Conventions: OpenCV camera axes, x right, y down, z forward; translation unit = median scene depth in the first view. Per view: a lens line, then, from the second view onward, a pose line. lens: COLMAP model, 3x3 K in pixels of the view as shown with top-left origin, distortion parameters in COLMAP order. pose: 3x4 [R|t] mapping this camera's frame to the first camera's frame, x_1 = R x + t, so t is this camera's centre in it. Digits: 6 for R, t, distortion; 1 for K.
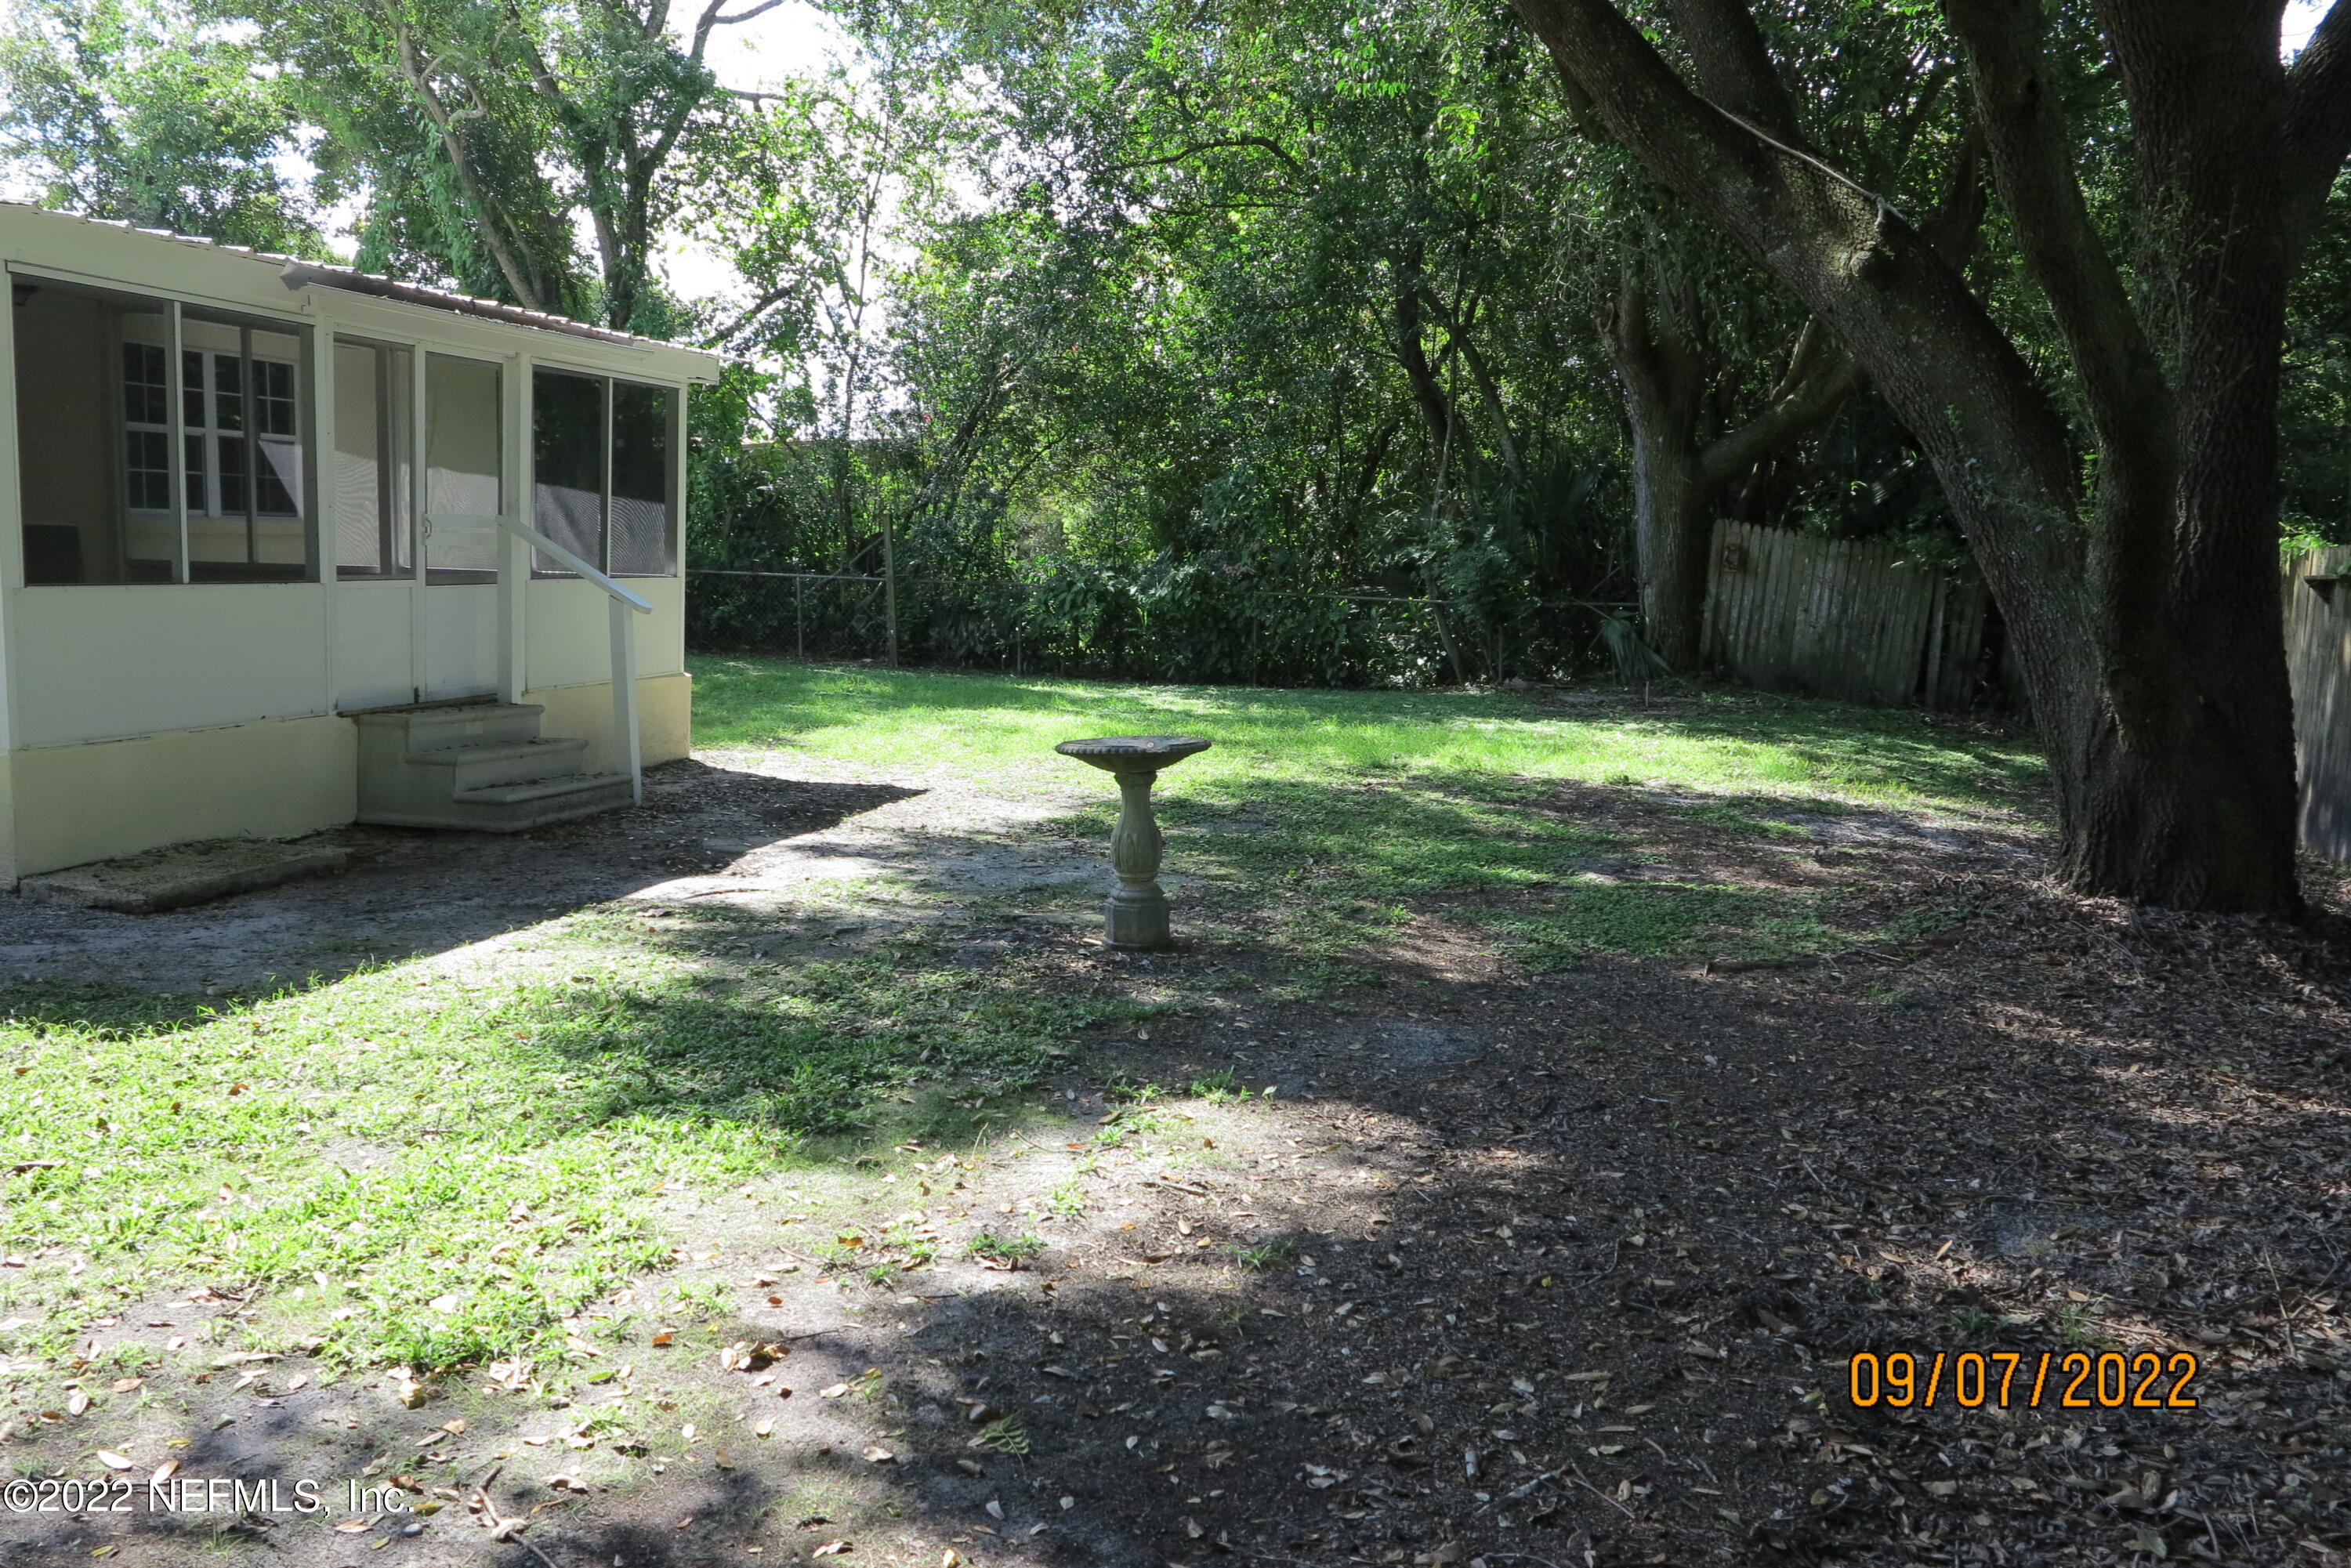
lens RADIAL K [[1932.7, 0, 1175.5], [0, 1932.7, 784.0], [0, 0, 1]] dist [-0.038440, 0.004340]
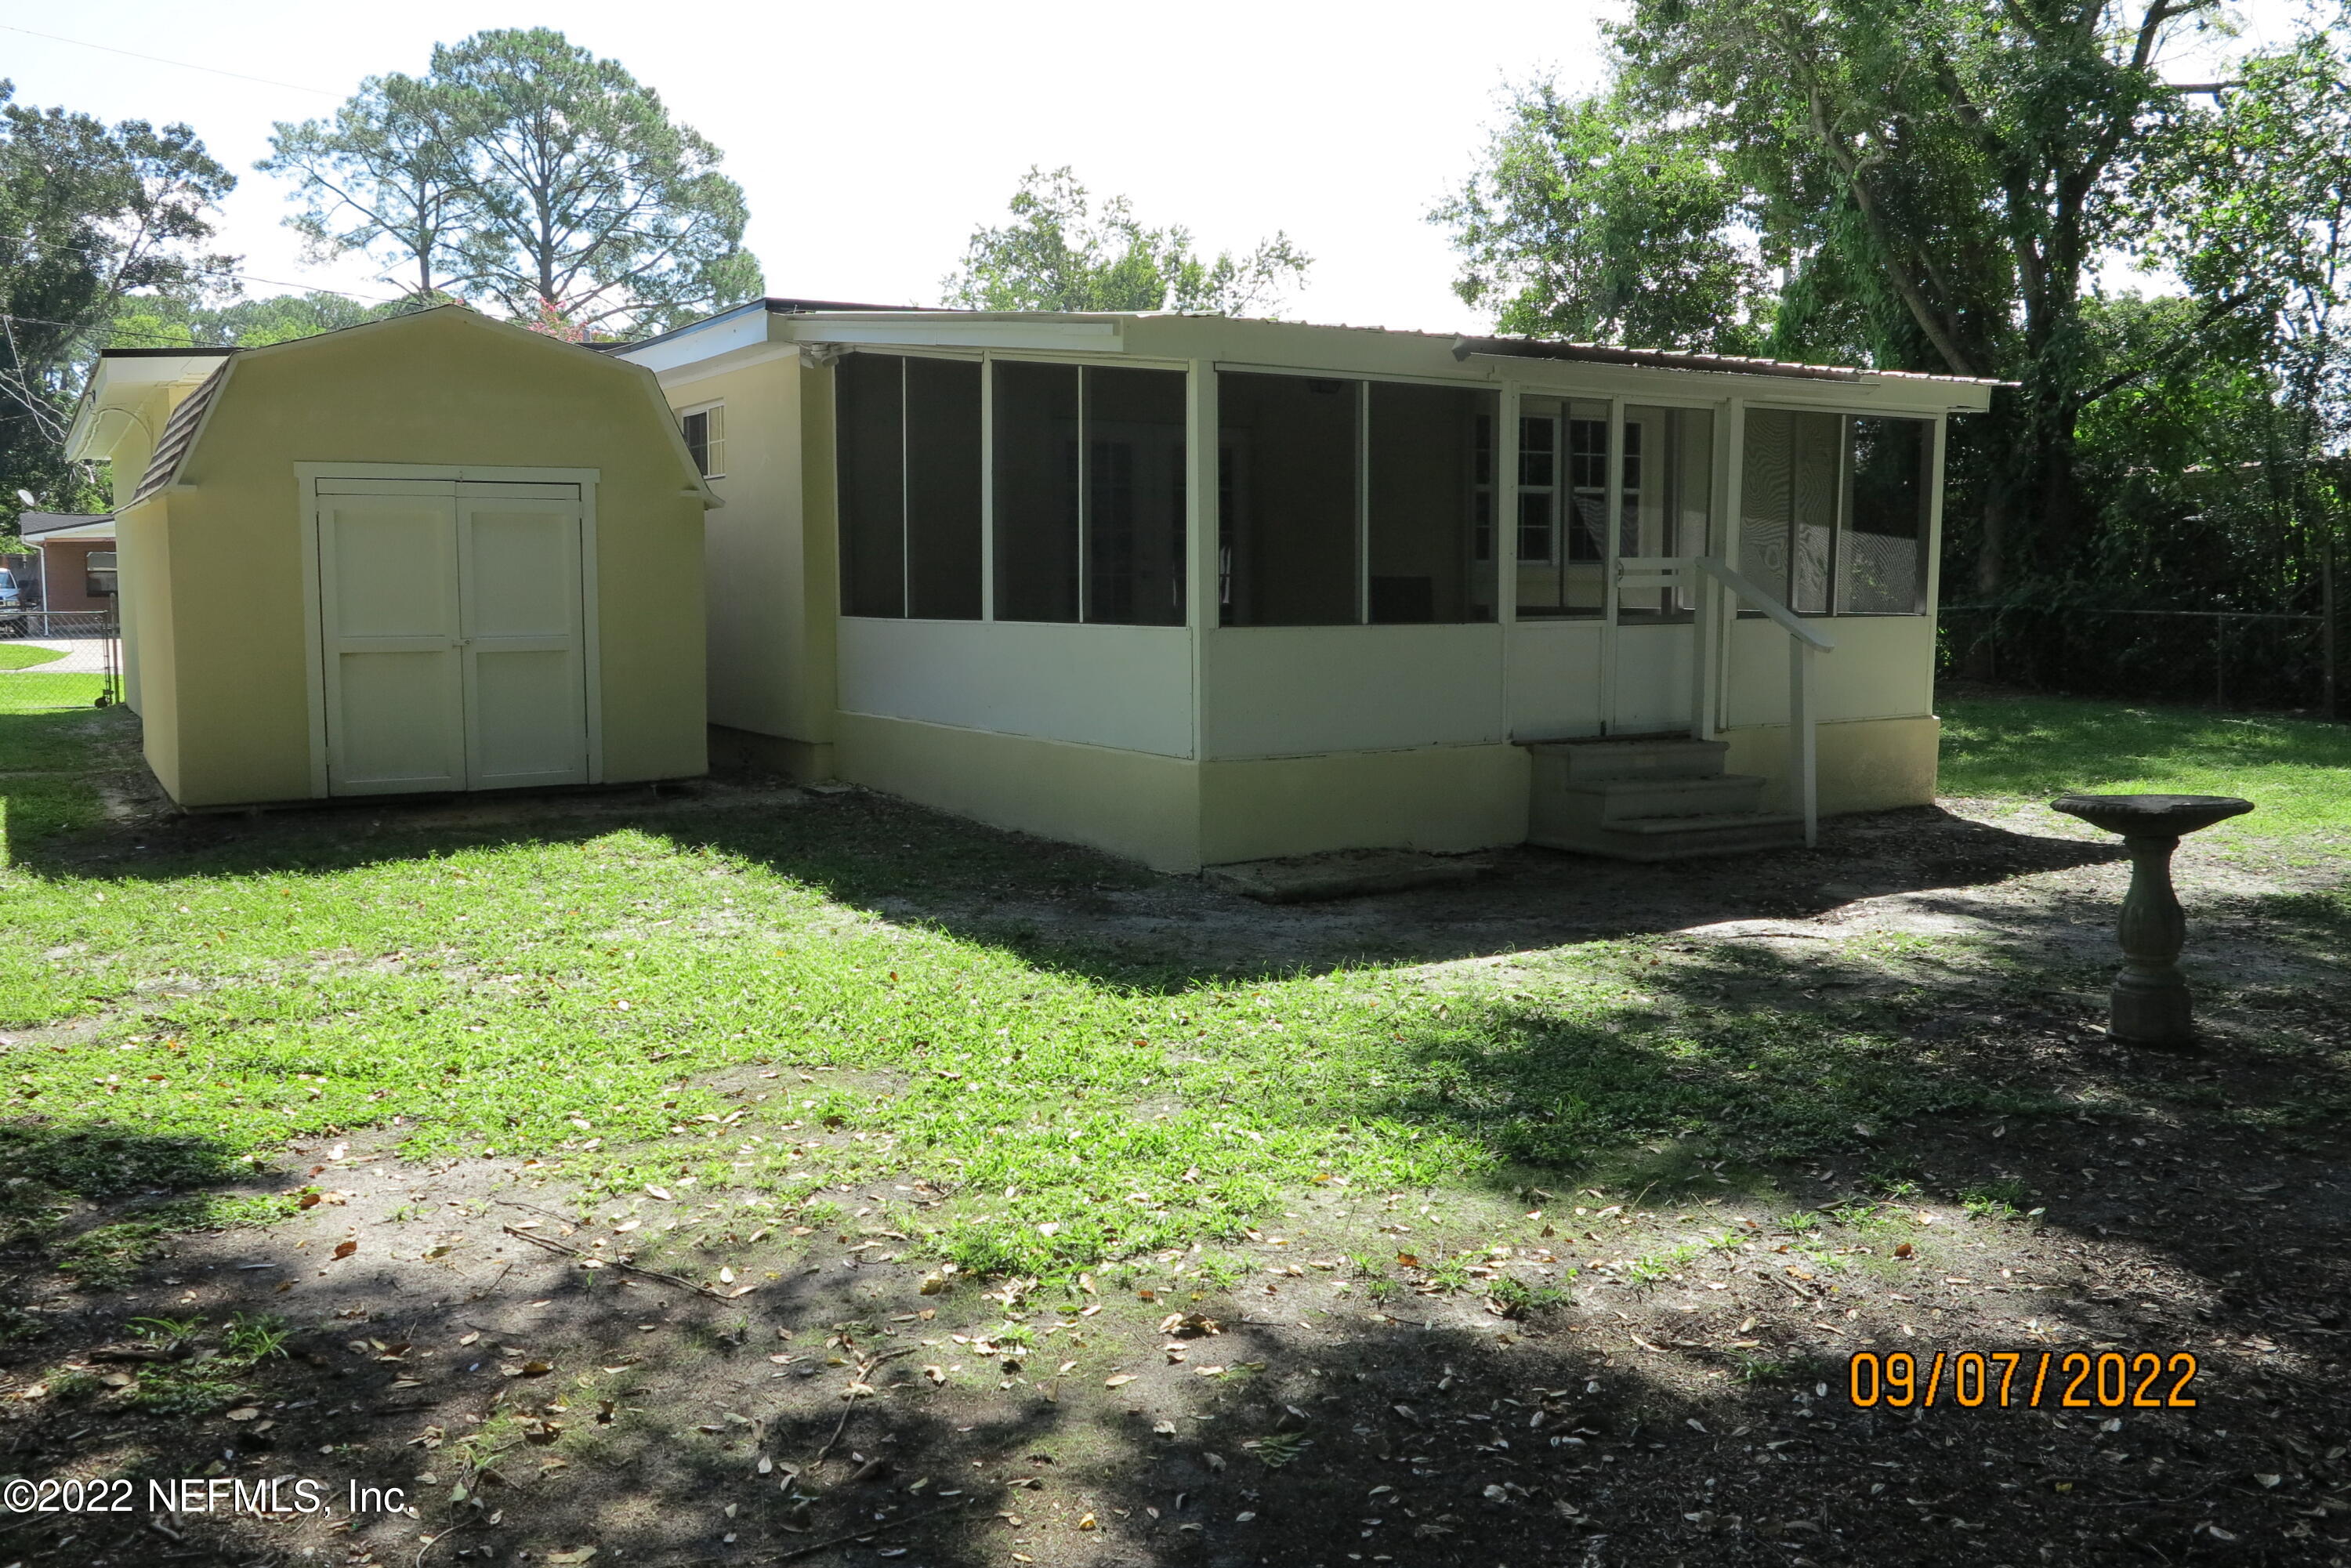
lens RADIAL K [[1942.8, 0, 1173.2], [0, 1942.8, 752.4], [0, 0, 1]] dist [-0.028400, 0.005489]
pose [[0.727196, 0.033896, -0.685593, 0.230429], [-0.061221, 0.998002, -0.015594, -0.002763], [0.683694, 0.053313, 0.727818, 0.083667]]
